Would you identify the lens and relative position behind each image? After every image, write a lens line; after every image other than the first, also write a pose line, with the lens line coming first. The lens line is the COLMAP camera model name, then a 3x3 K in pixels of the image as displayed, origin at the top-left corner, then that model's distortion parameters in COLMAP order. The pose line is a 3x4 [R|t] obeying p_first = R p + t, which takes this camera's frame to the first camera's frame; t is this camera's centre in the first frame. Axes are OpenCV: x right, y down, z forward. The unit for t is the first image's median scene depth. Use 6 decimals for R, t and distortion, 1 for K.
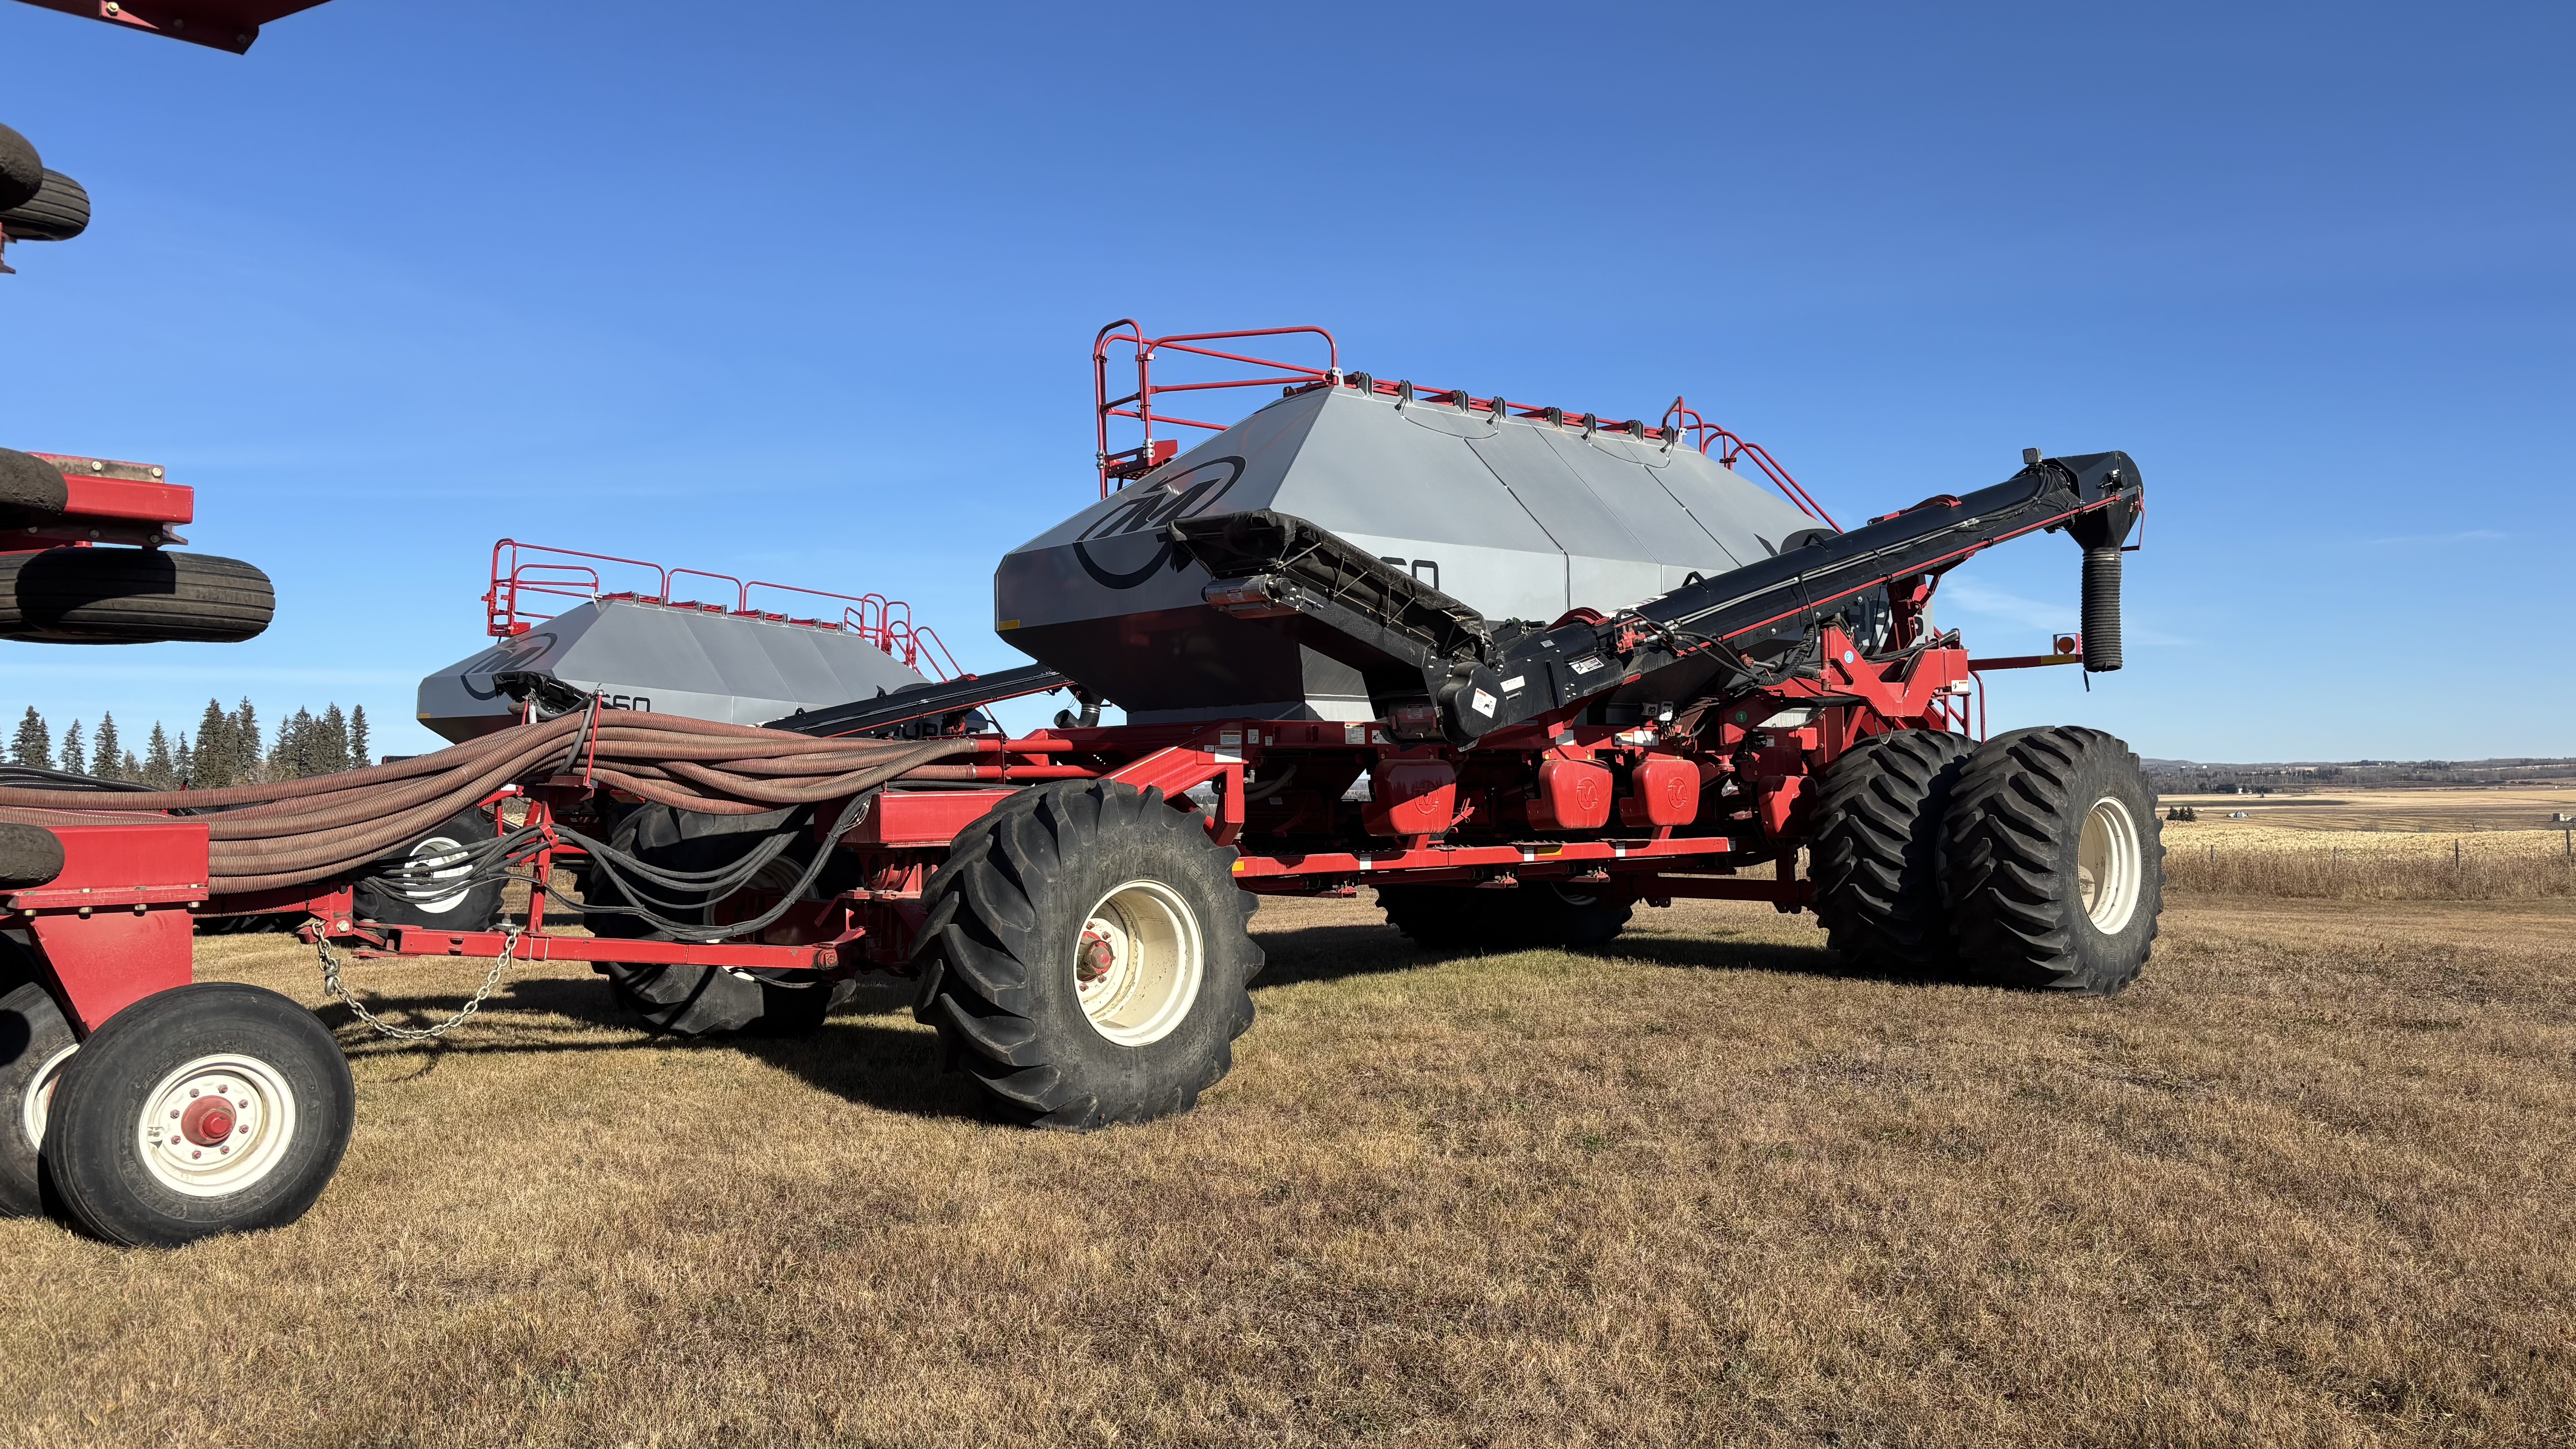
lens RADIAL K [[1962.1, 0, 1292.7], [0, 1962.1, 836.8], [0, 0, 1]] dist [0.057437, -0.065735]
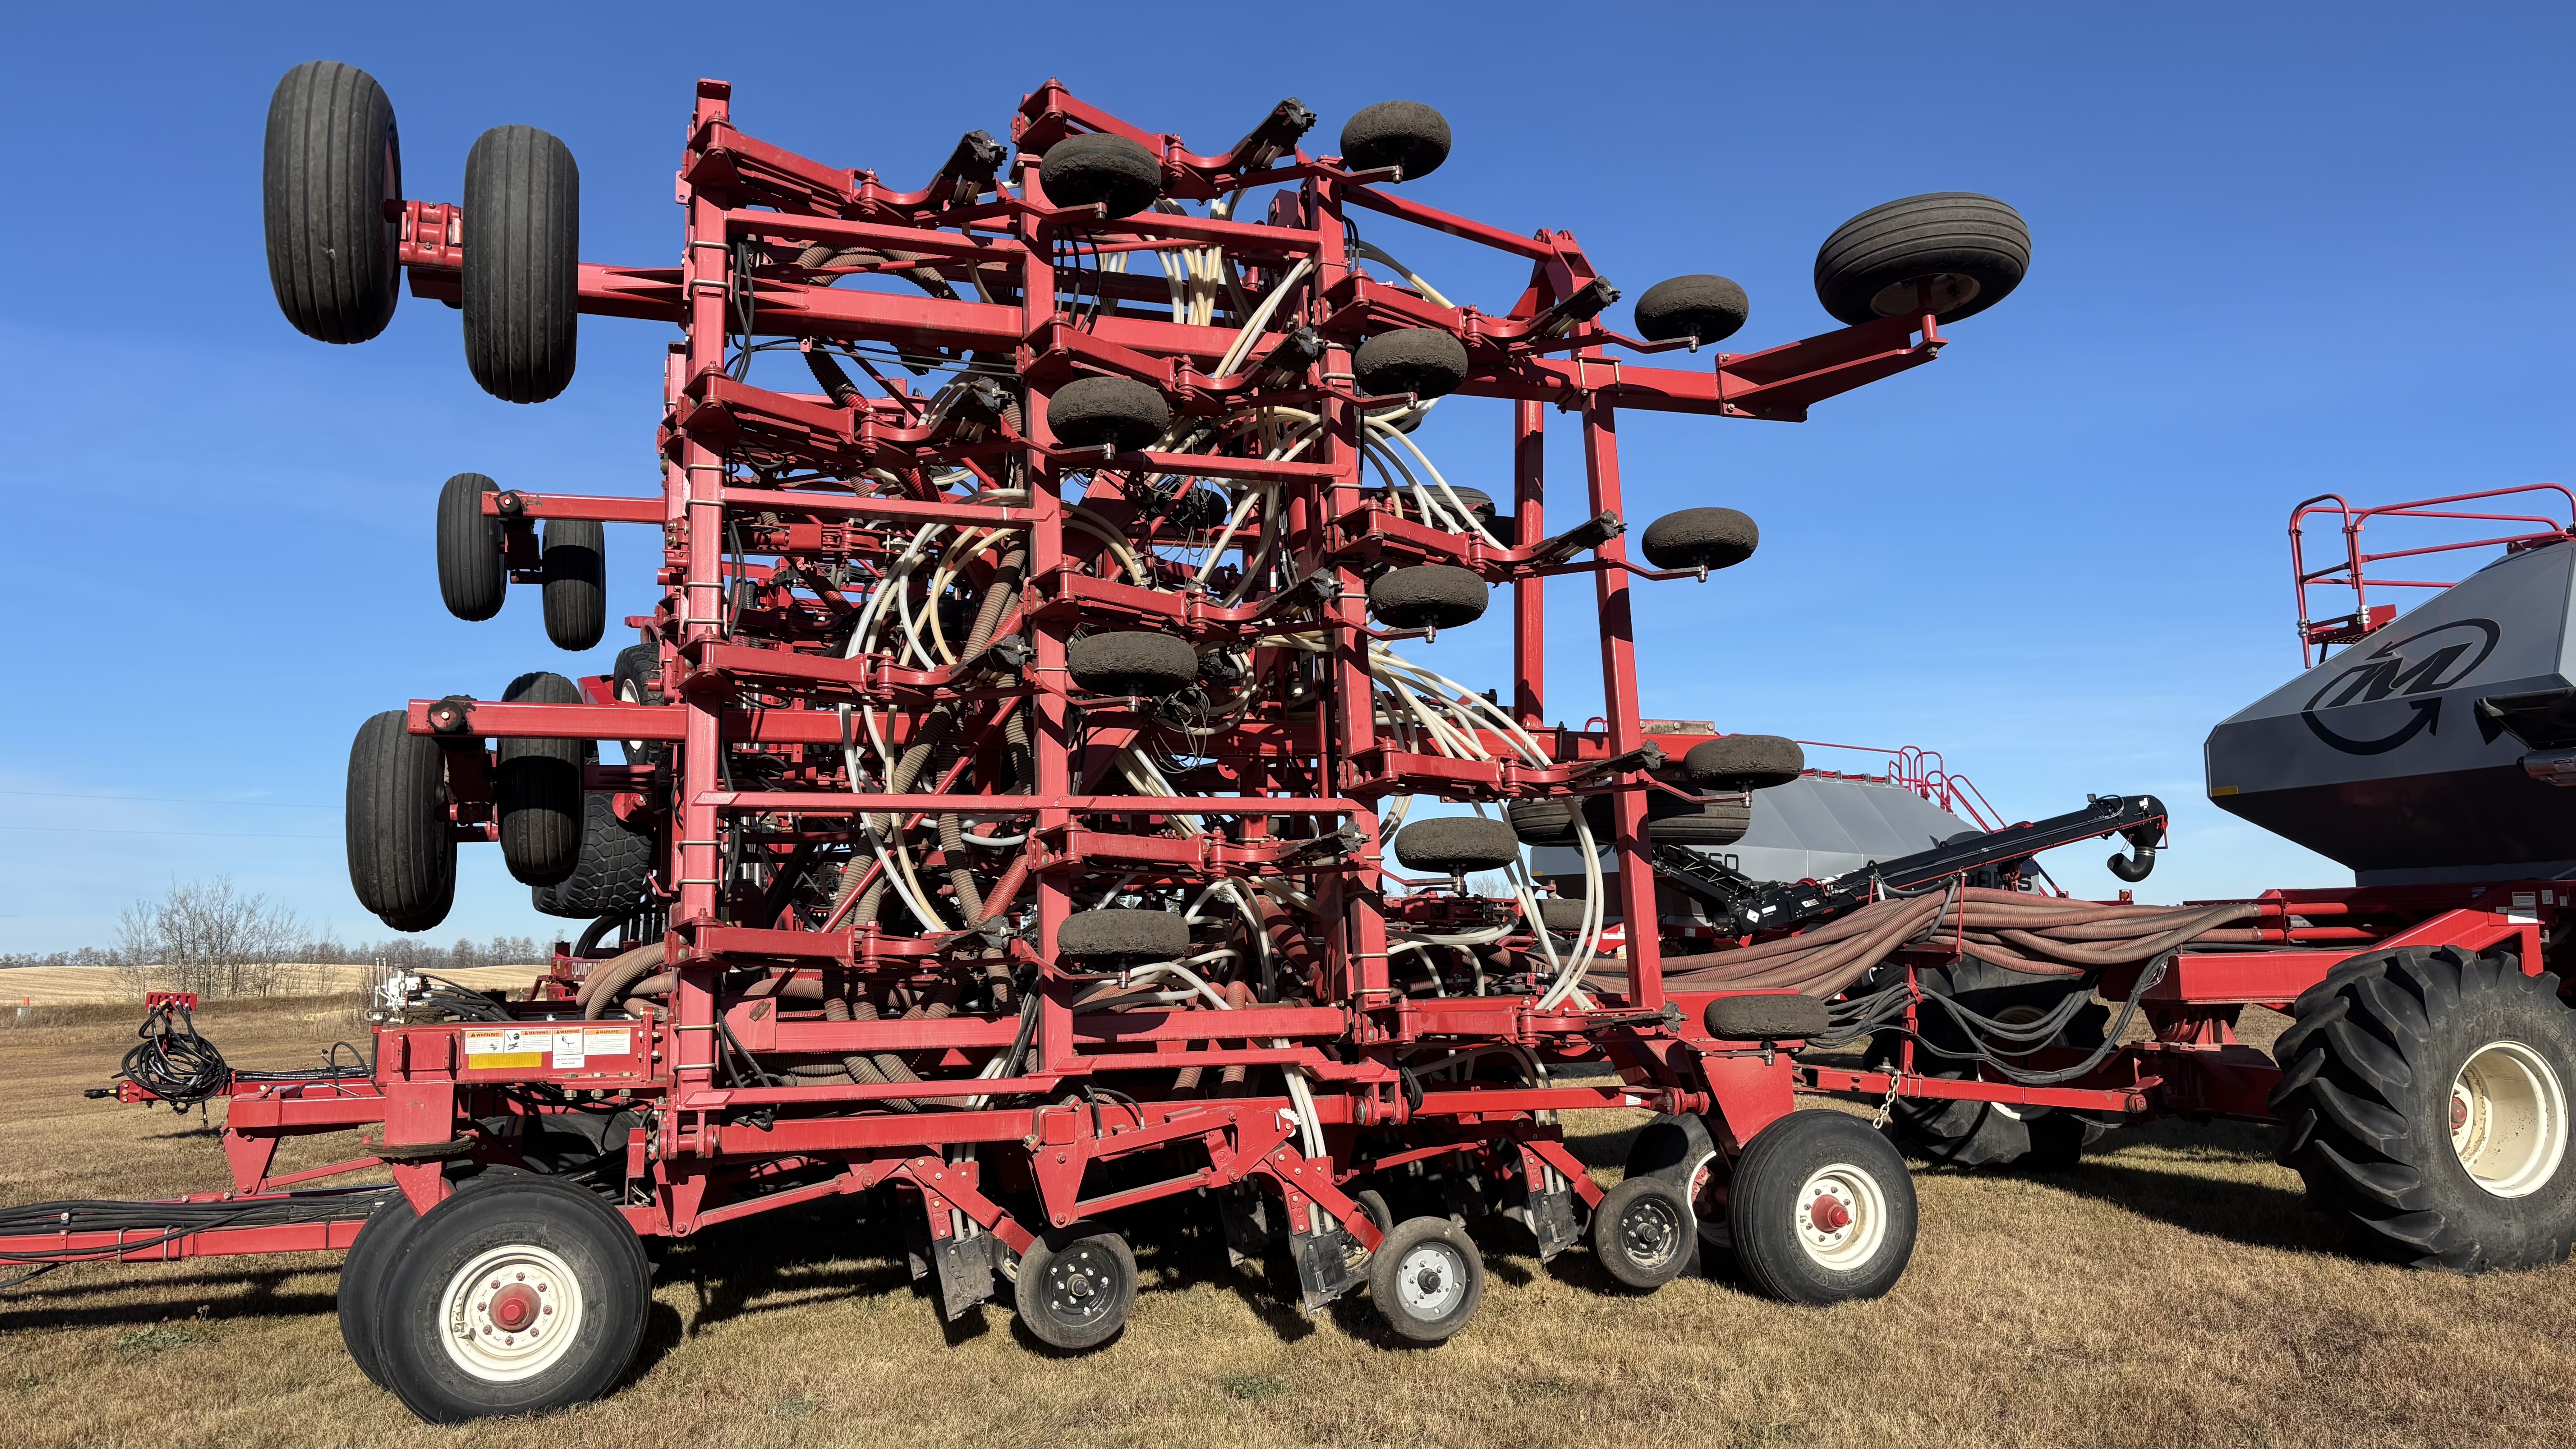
lens RADIAL K [[1962.1, 0, 1292.7], [0, 1962.1, 836.8], [0, 0, 1]] dist [0.057437, -0.065735]
pose [[0.903425, -0.026366, -0.427935, -0.180664], [-0.002710, 0.997736, -0.067194, -0.012289], [0.428738, 0.061864, 0.901308, -0.228086]]
